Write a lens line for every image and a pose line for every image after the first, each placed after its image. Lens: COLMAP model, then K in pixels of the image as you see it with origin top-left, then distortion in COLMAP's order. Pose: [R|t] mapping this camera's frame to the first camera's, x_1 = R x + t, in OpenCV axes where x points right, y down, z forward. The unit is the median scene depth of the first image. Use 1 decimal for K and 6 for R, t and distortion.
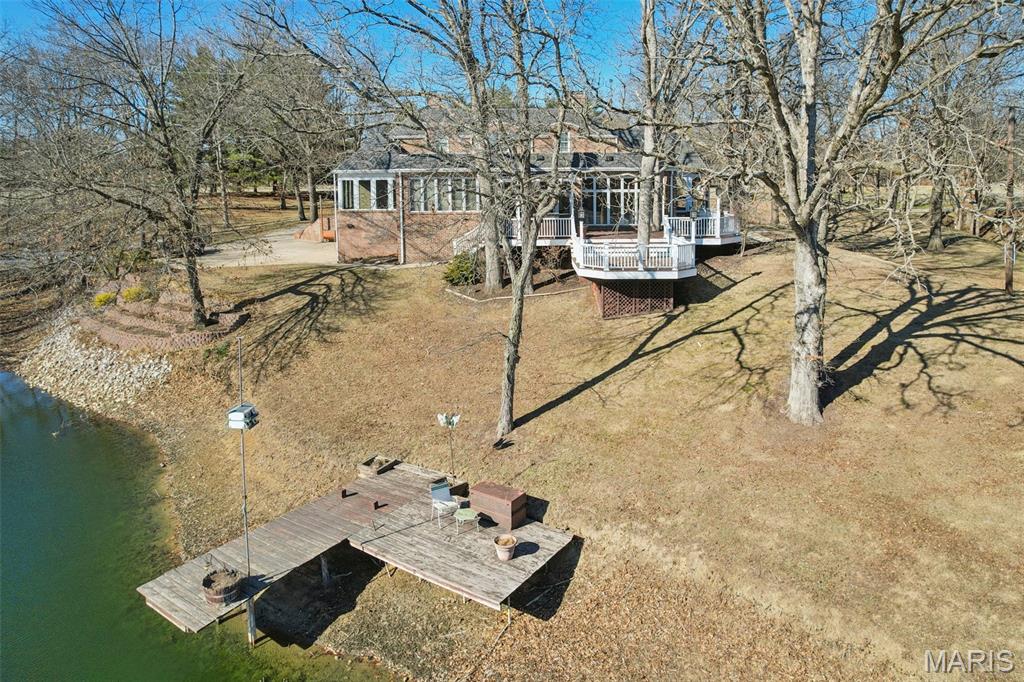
lens RADIAL K [[688.5, 0, 528.9], [0, 688.5, 259.5], [0, 0, 1]] dist [-0.022690, -0.001044]
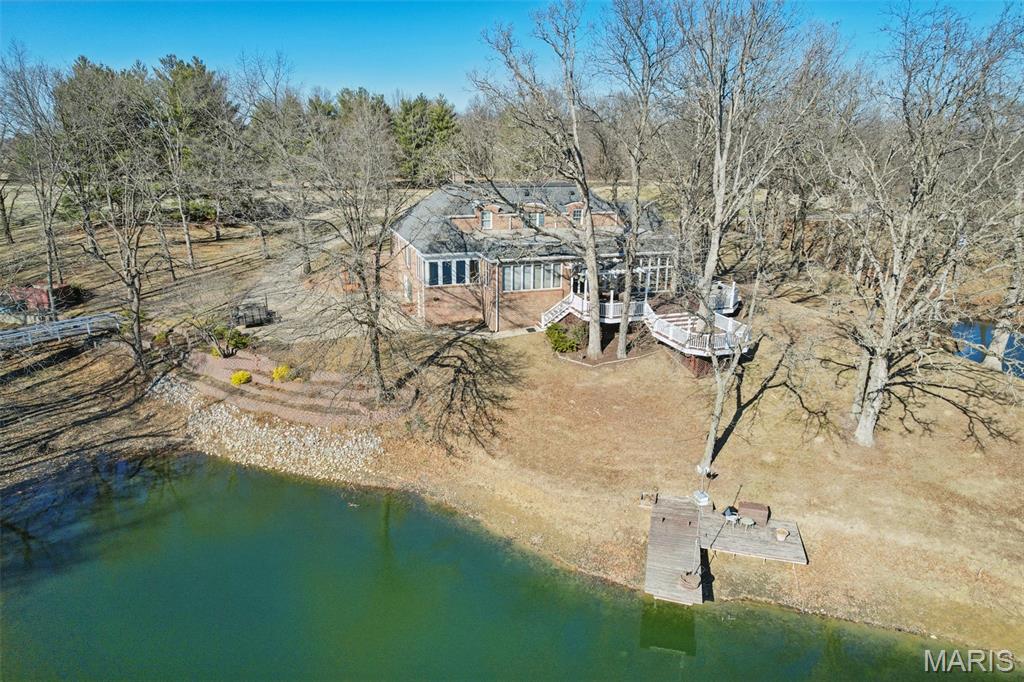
lens RADIAL K [[662.9, 0, 512.0], [0, 662.9, 341.0], [0, 0, 1]] dist [-0.049516, 0.028606]
pose [[0.953317, -0.078178, 0.291678, -1.036114], [0.025488, 0.983292, 0.180244, -0.398455], [-0.300895, -0.164395, 0.939381, -0.366913]]
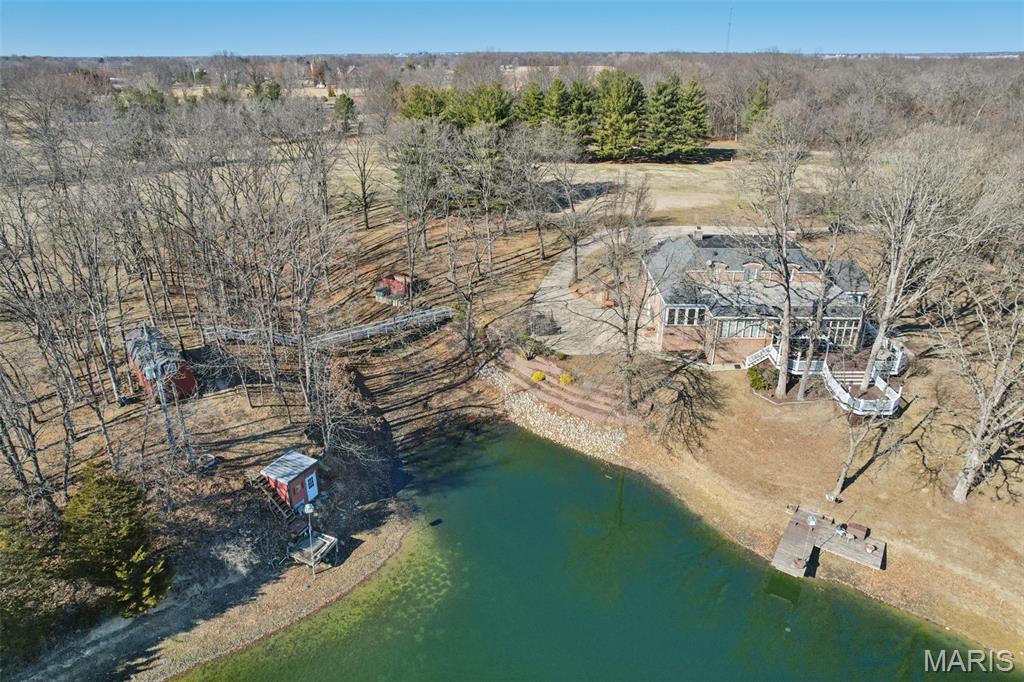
lens RADIAL K [[673.3, 0, 512.0], [0, 673.3, 341.0], [0, 0, 1]] dist [-0.095628, 0.086476]
pose [[0.999518, 0.011480, -0.028856, -1.319606], [-0.002423, 0.955161, 0.296078, -1.147275], [0.030961, -0.295865, 0.954728, -1.377467]]
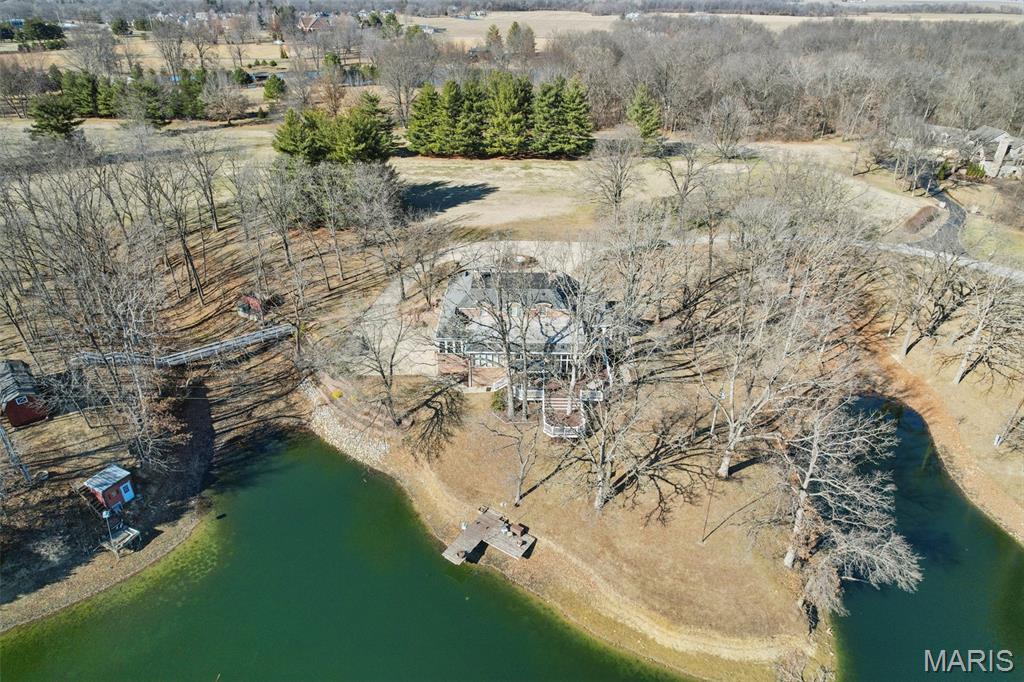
lens RADIAL K [[673.3, 0, 512.0], [0, 673.3, 341.0], [0, 0, 1]] dist [-0.095628, 0.086476]
pose [[0.999834, 0.016545, -0.007669, -0.056459], [-0.012466, 0.927055, 0.374719, -1.933506], [0.013309, -0.374561, 0.927107, -2.010174]]
